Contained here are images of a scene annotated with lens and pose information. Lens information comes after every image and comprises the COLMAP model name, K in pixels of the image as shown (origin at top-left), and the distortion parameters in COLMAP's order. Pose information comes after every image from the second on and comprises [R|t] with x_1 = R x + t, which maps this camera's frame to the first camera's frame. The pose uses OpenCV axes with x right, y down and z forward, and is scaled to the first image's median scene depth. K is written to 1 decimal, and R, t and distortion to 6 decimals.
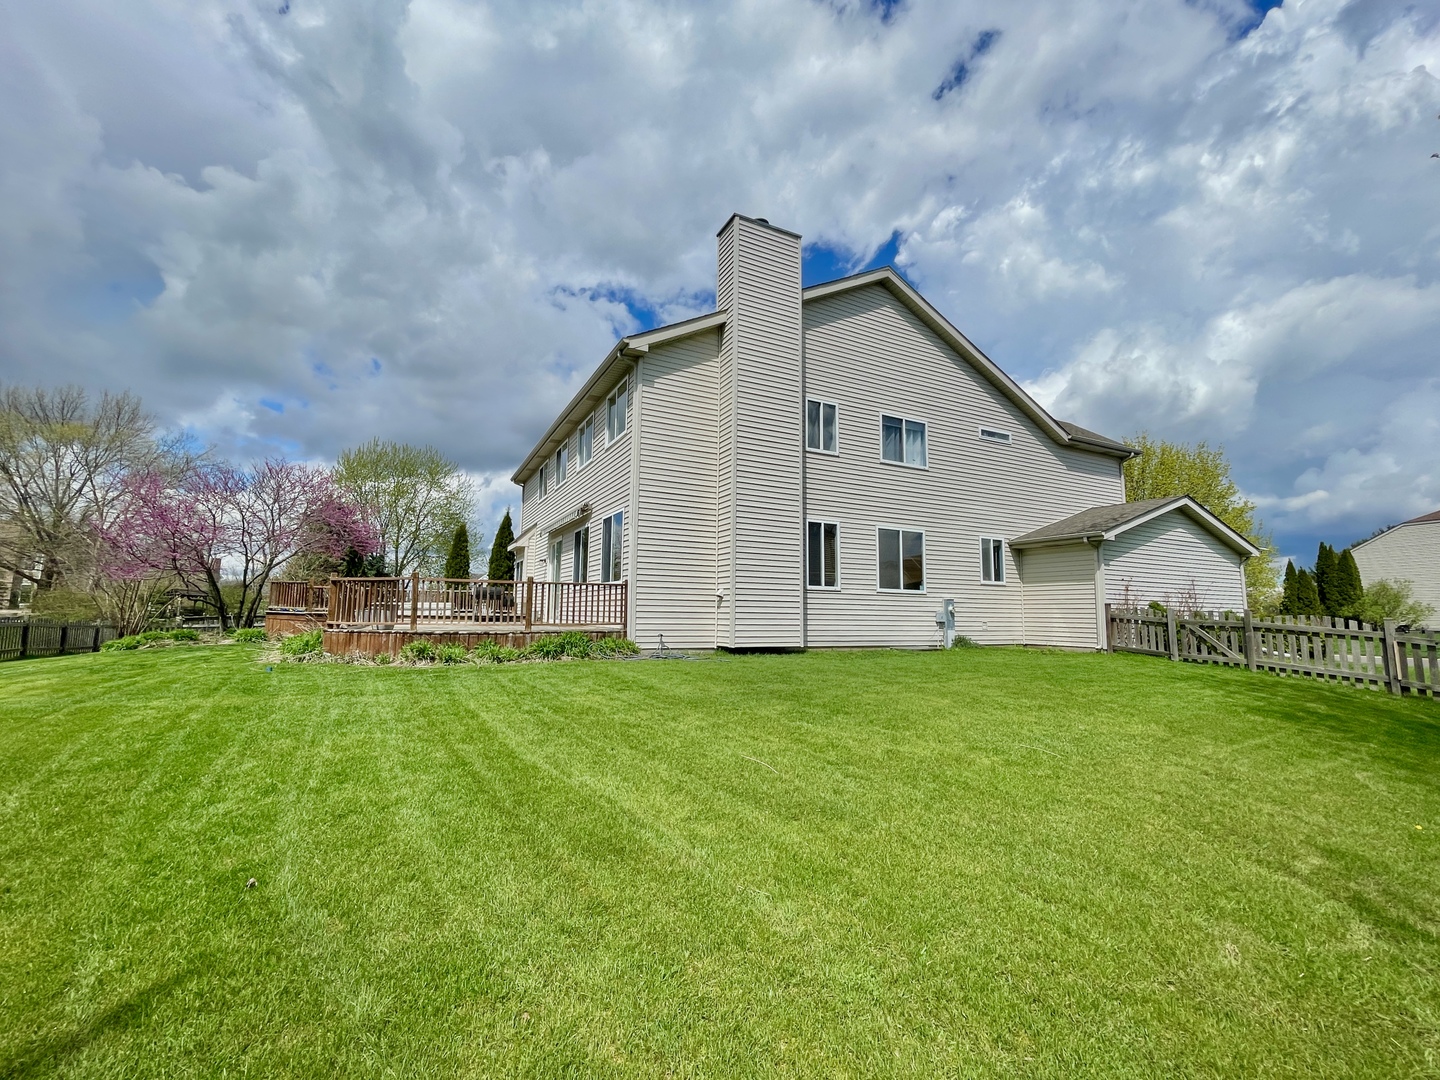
lens RADIAL K [[590.4, 0, 719.3], [0, 590.4, 534.7], [0, 0, 1]] dist [-0.002400, 0.001800]
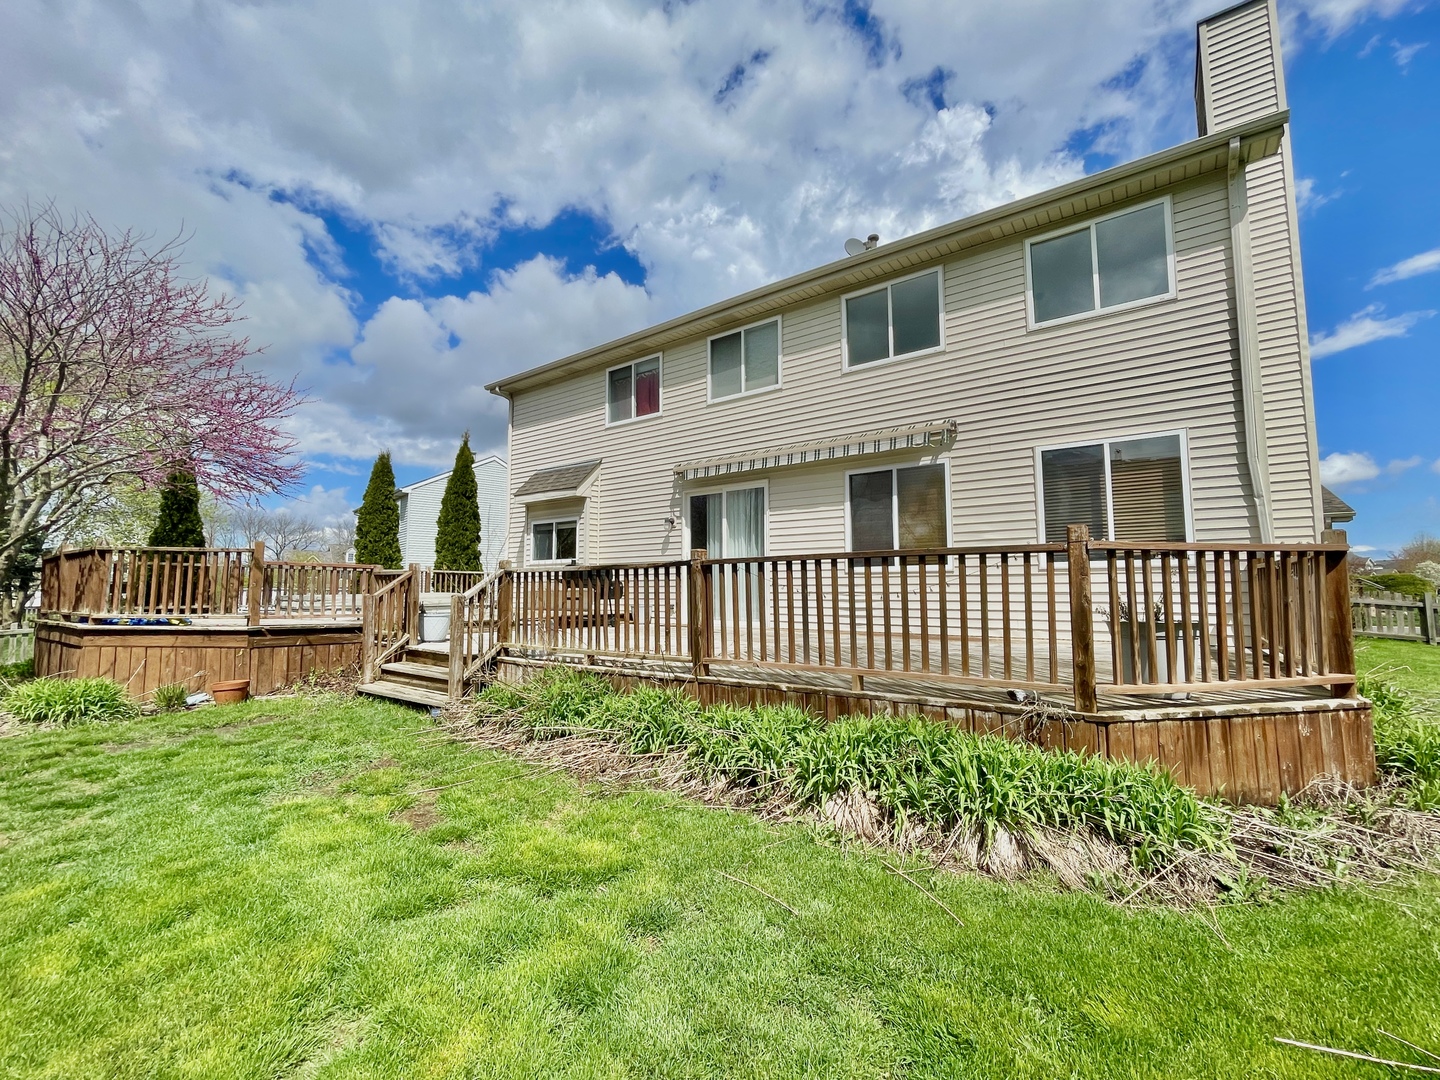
lens RADIAL K [[590.4, 0, 708.5], [0, 590.4, 529.7], [0, 0, 1]] dist [-0.002400, 0.001800]
pose [[0.895518, 0.034729, 0.443668, -0.403656], [-0.044997, 0.998907, 0.012631, 0.032354], [-0.442744, -0.031275, 0.896102, 0.348129]]
